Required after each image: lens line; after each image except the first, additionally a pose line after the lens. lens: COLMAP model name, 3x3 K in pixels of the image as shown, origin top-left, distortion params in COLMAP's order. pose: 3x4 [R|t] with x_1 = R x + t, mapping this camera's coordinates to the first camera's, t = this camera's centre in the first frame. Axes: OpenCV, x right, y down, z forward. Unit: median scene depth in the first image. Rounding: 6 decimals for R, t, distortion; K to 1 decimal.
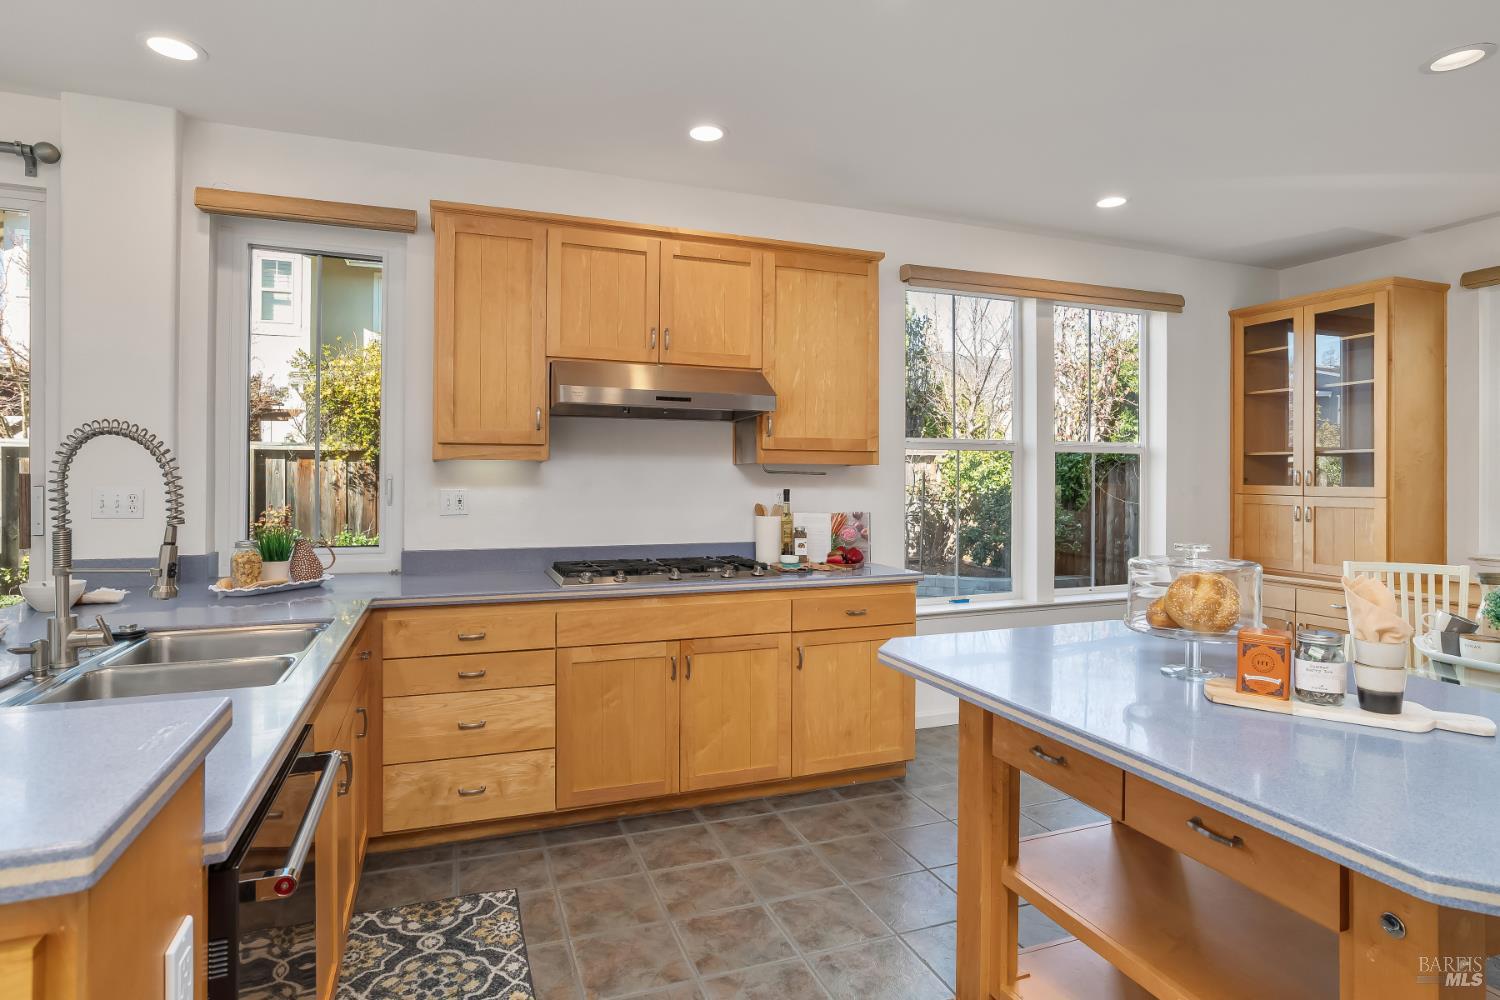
lens RADIAL K [[774.7, 0, 749.4], [0, 774.7, 493.3], [0, 0, 1]] dist [-0.021370, 0.004121]
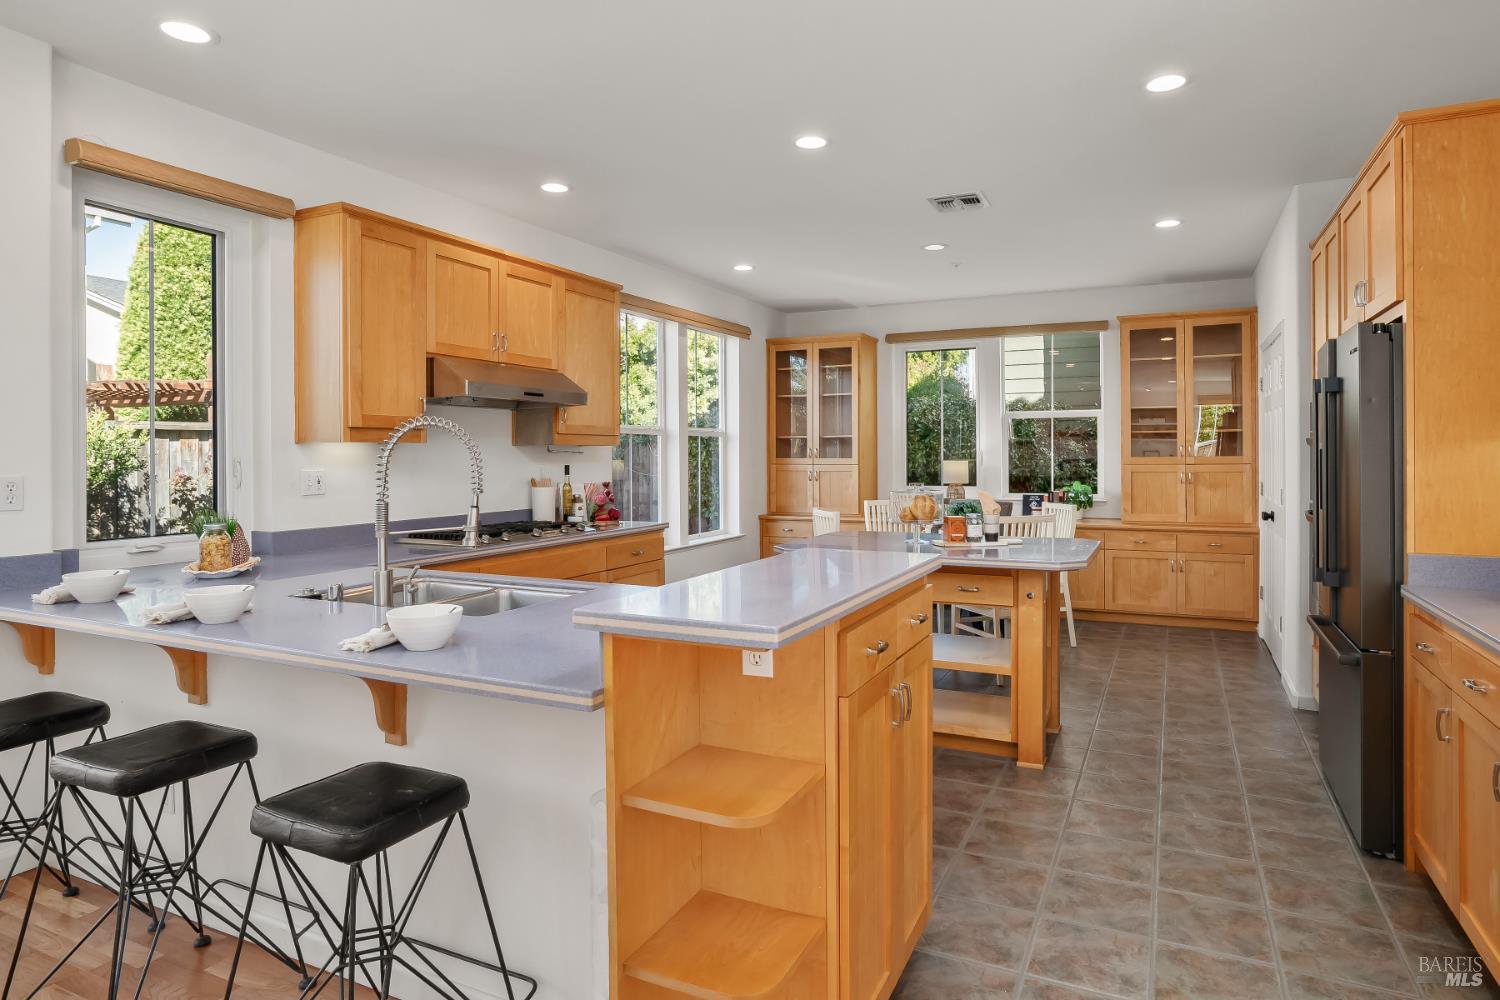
lens RADIAL K [[833.0, 0, 791.1], [0, 833.0, 461.6], [0, 0, 1]] dist [-0.019628, 0.007634]
pose [[0.710824, -0.013463, 0.703241, -0.645817], [0.019850, 0.999803, -0.000924, -0.002000], [-0.703089, 0.014616, 0.710951, -0.219621]]
